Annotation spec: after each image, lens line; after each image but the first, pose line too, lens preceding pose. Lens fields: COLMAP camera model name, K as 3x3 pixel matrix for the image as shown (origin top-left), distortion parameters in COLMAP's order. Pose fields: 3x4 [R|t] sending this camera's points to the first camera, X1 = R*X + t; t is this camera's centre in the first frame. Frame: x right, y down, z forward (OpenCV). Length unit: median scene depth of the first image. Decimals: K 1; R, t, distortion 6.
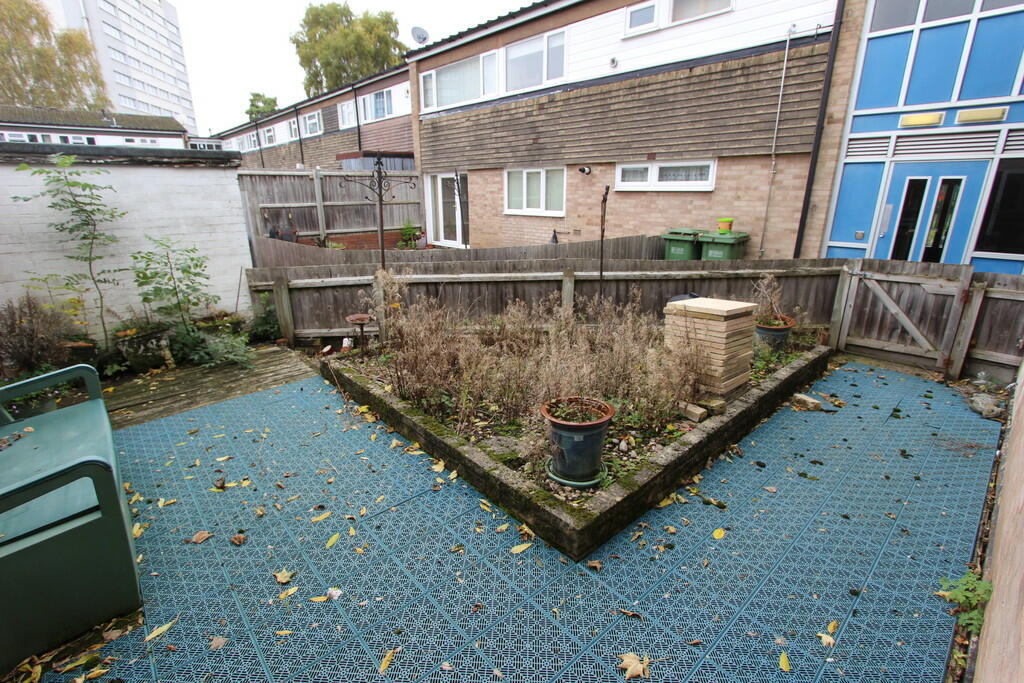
lens RADIAL K [[483.2, 0, 512.3], [0, 483.2, 345.5], [0, 0, 1]] dist [-0.020384, 0.004999]
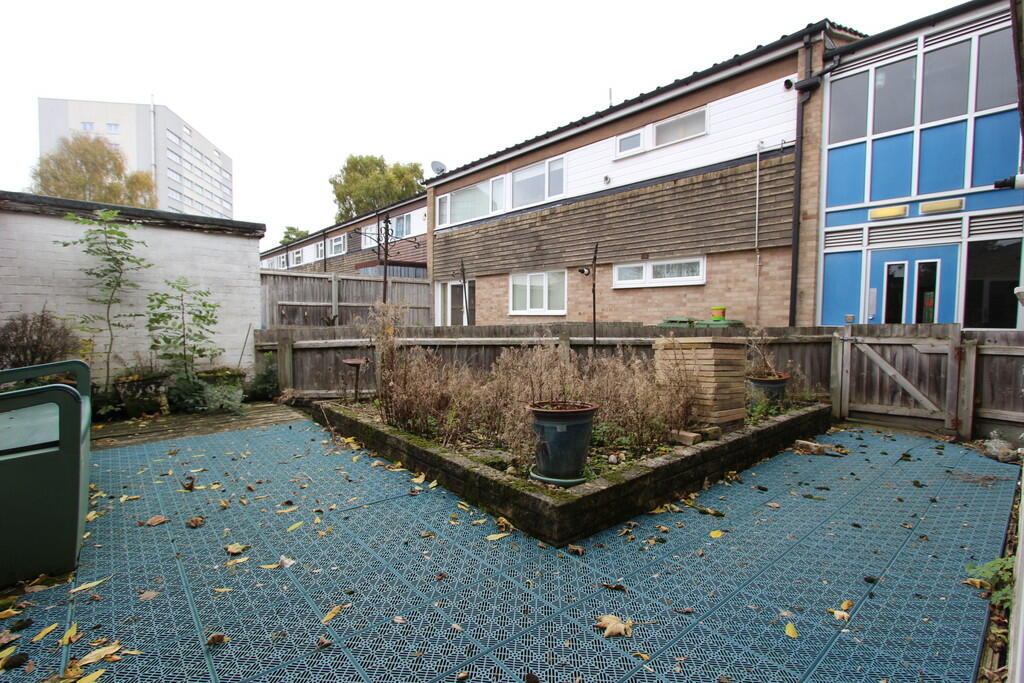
lens RADIAL K [[483.2, 0, 512.0], [0, 483.2, 343.0], [0, 0, 1]] dist [-0.020384, 0.004999]
pose [[0.999728, 0.011890, -0.020081, 0.030065], [-0.016729, 0.965085, -0.261401, 0.152245], [0.016272, 0.261665, 0.965021, 0.009749]]
